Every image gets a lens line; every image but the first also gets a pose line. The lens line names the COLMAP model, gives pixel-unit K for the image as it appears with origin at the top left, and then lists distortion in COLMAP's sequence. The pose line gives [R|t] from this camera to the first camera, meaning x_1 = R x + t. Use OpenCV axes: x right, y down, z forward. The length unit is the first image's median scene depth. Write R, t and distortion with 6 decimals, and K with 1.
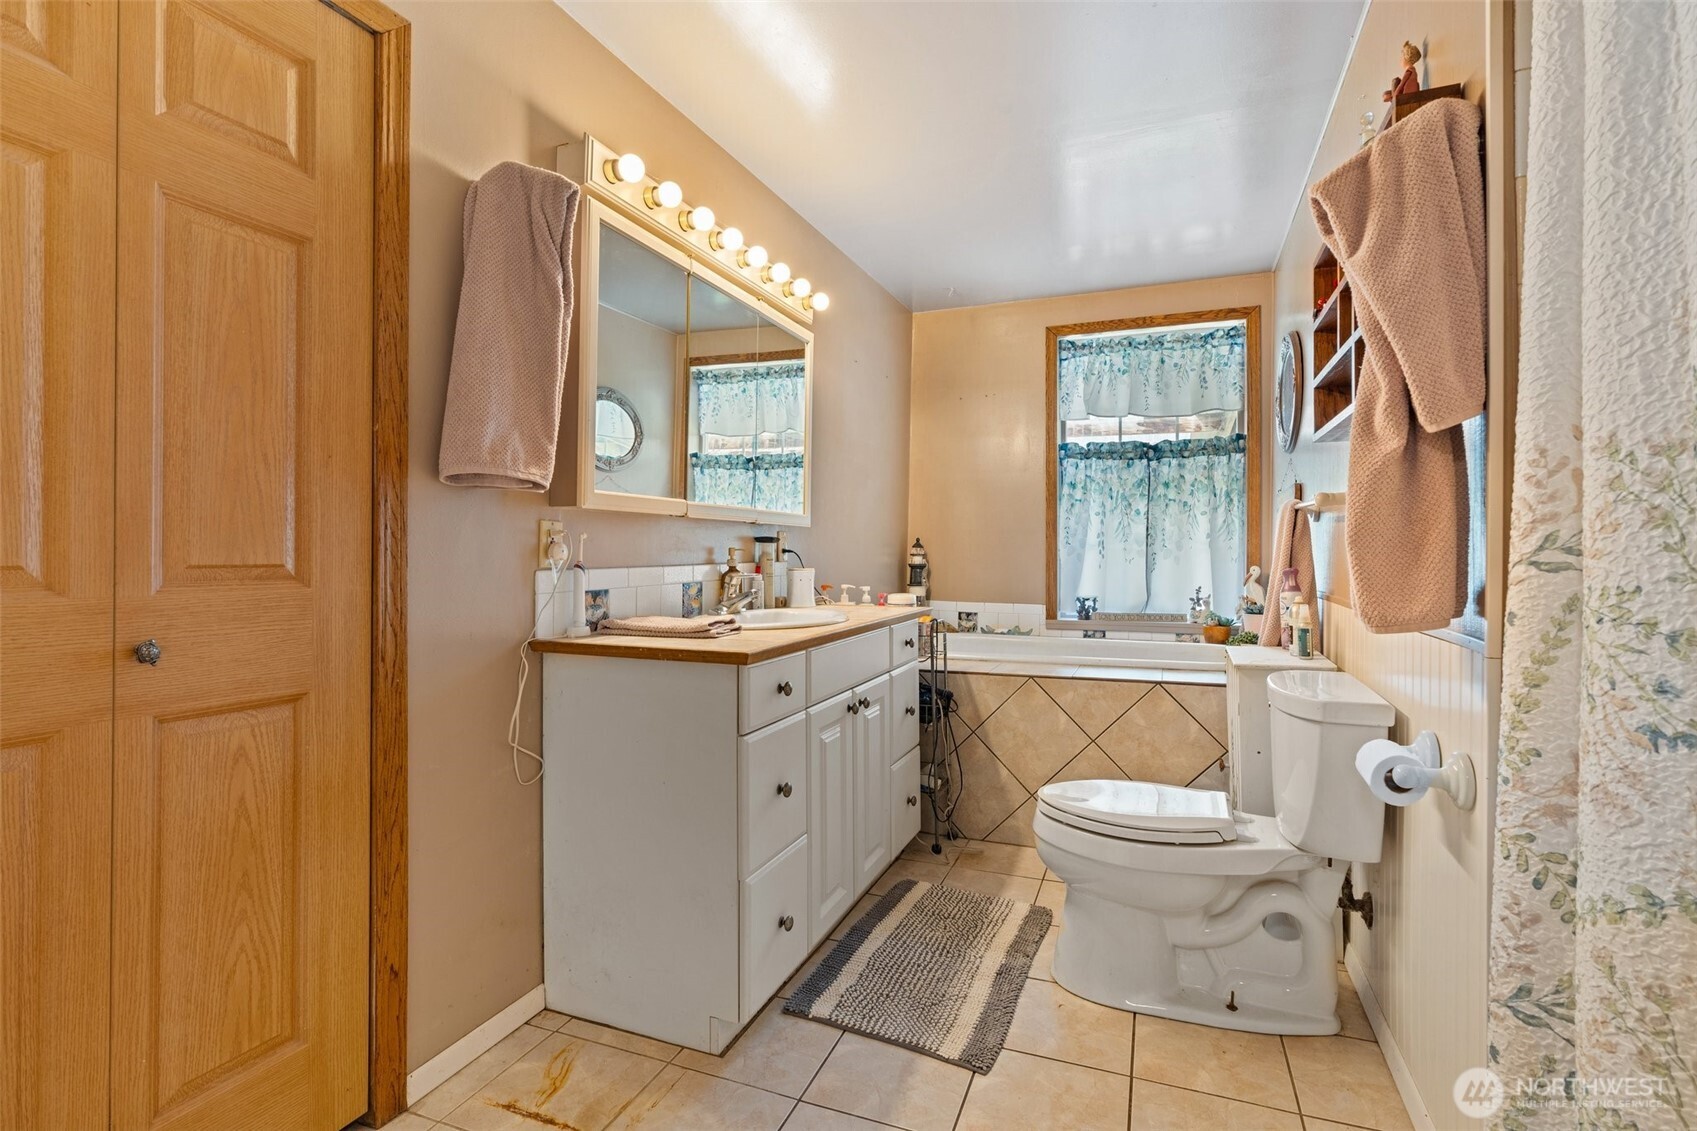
lens RADIAL K [[766.2, 0, 849.2], [0, 766.2, 543.5], [0, 0, 1]] dist [-0.002064, -0.000215]
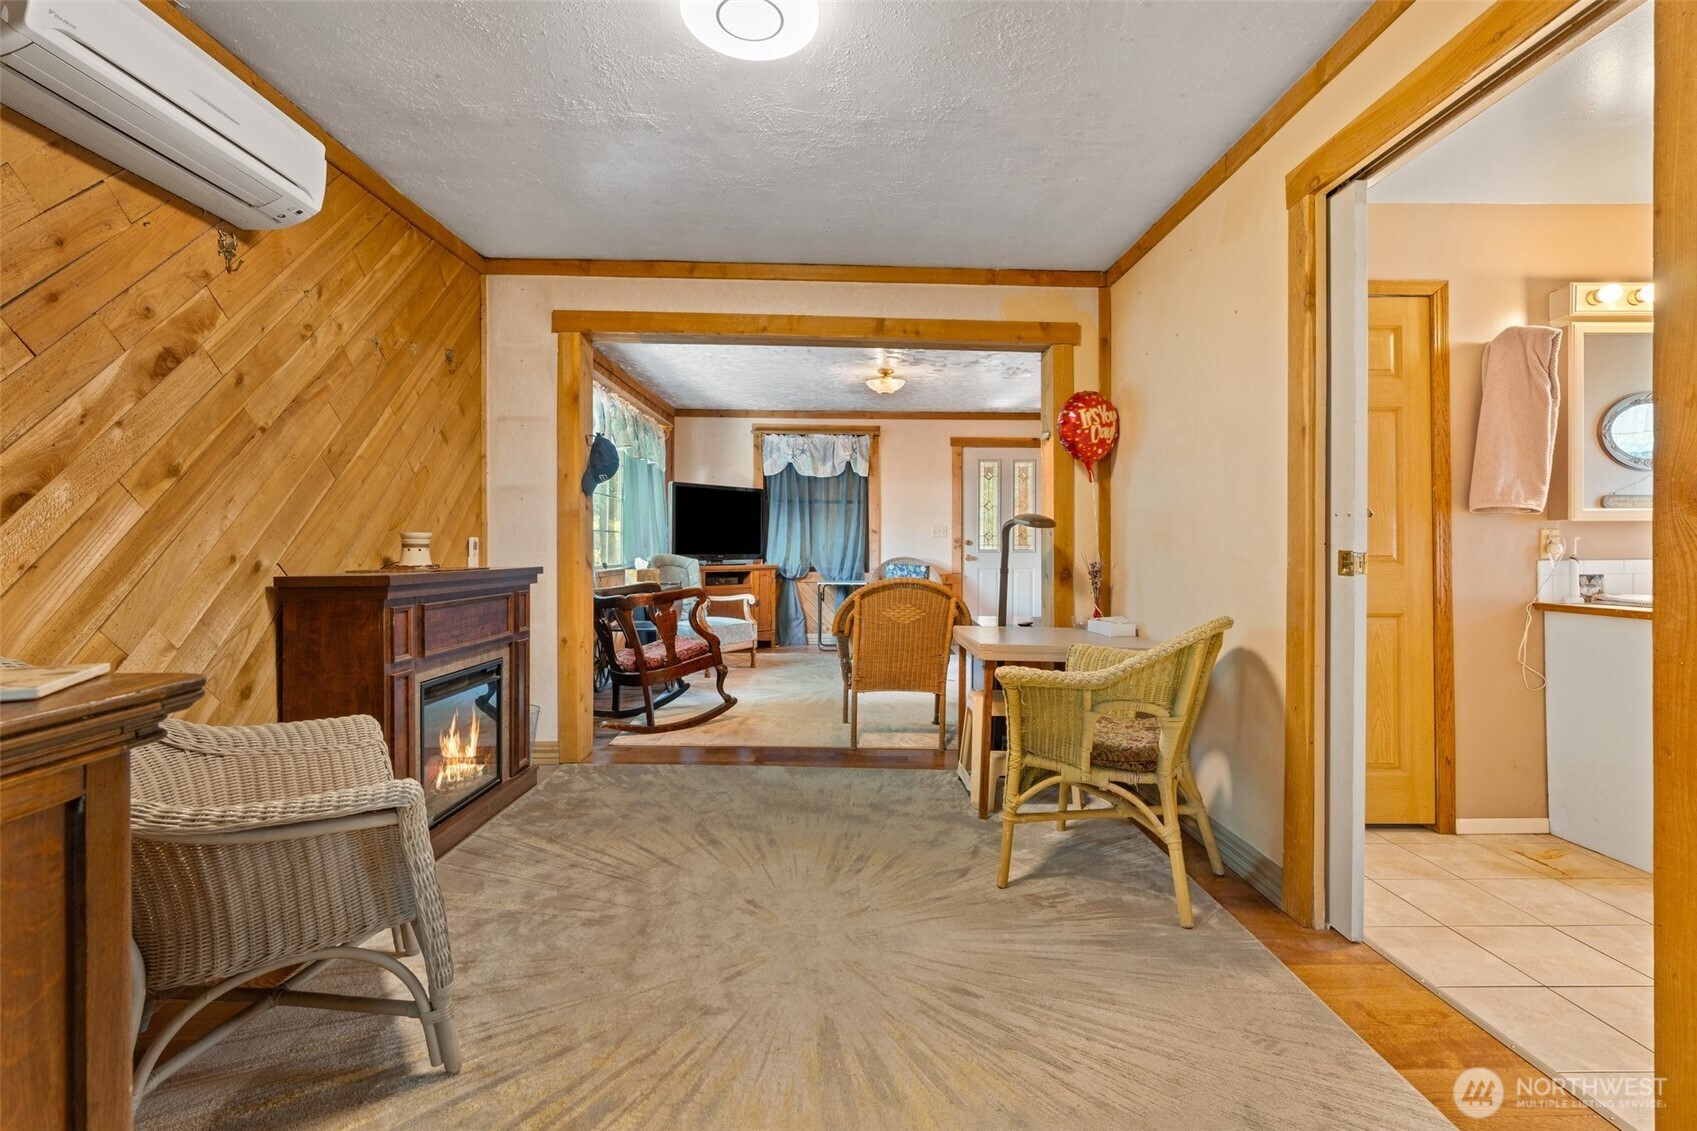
lens RADIAL K [[766.2, 0, 849.2], [0, 766.2, 543.5], [0, 0, 1]] dist [-0.002064, -0.000215]
pose [[0.388489, -0.008747, -0.921412, 0.607057], [0.016230, 0.999865, -0.002649, -0.023226], [0.921310, -0.013925, 0.388578, -1.141684]]
